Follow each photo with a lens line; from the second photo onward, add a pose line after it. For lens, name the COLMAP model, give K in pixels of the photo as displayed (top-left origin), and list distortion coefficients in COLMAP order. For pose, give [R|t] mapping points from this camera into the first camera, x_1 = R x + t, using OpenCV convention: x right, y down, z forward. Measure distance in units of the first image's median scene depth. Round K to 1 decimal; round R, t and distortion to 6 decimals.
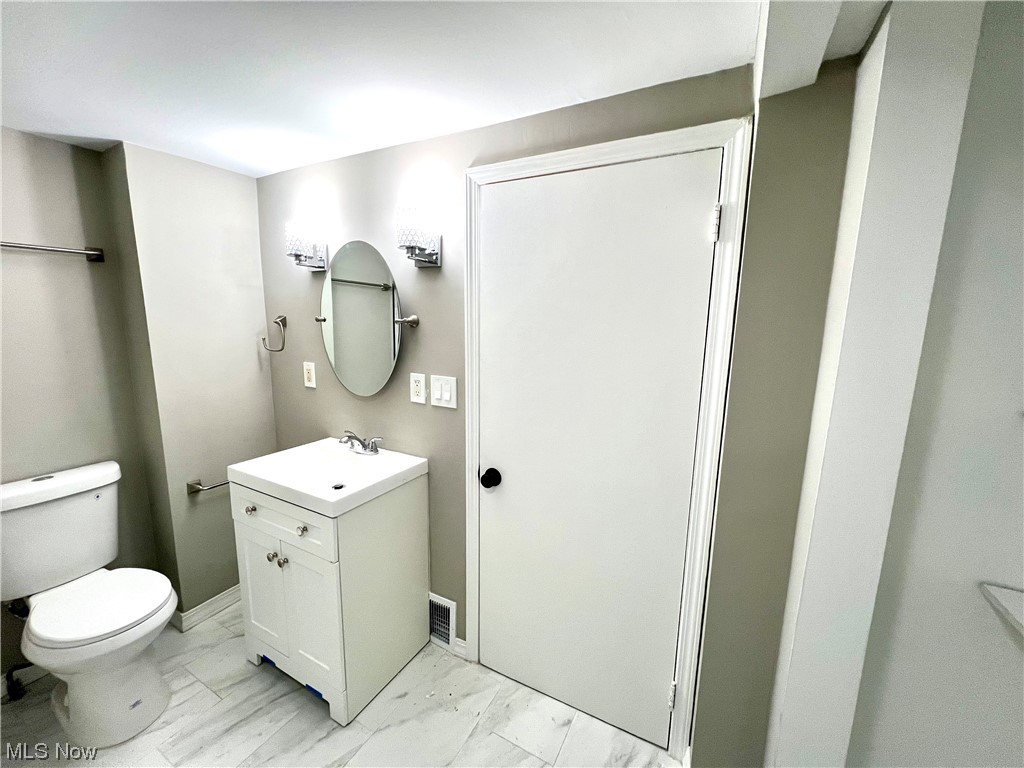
lens RADIAL K [[408.3, 0, 512.4], [0, 408.3, 382.9], [0, 0, 1]] dist [-0.001776, 0.000632]
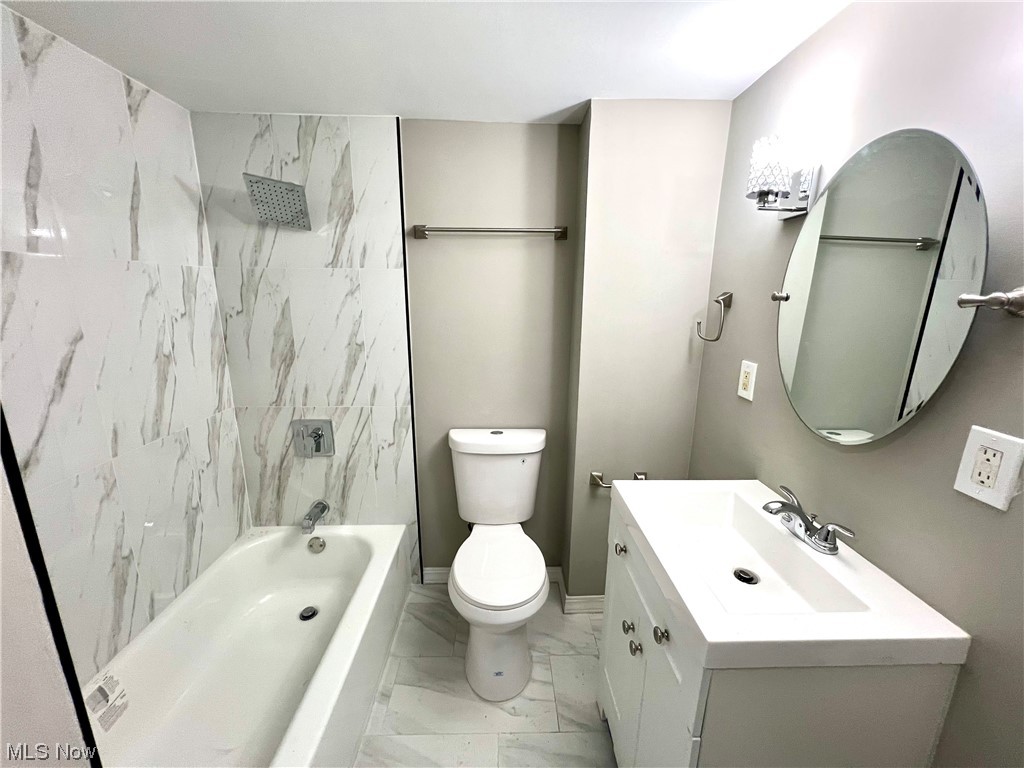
lens RADIAL K [[408.3, 0, 514.2], [0, 408.3, 385.1], [0, 0, 1]] dist [-0.001776, 0.000632]
pose [[0.501241, 0.184955, -0.845310, -0.134040], [-0.142047, 0.981225, 0.130464, -0.051533], [0.853569, 0.054680, 0.518102, 0.364339]]
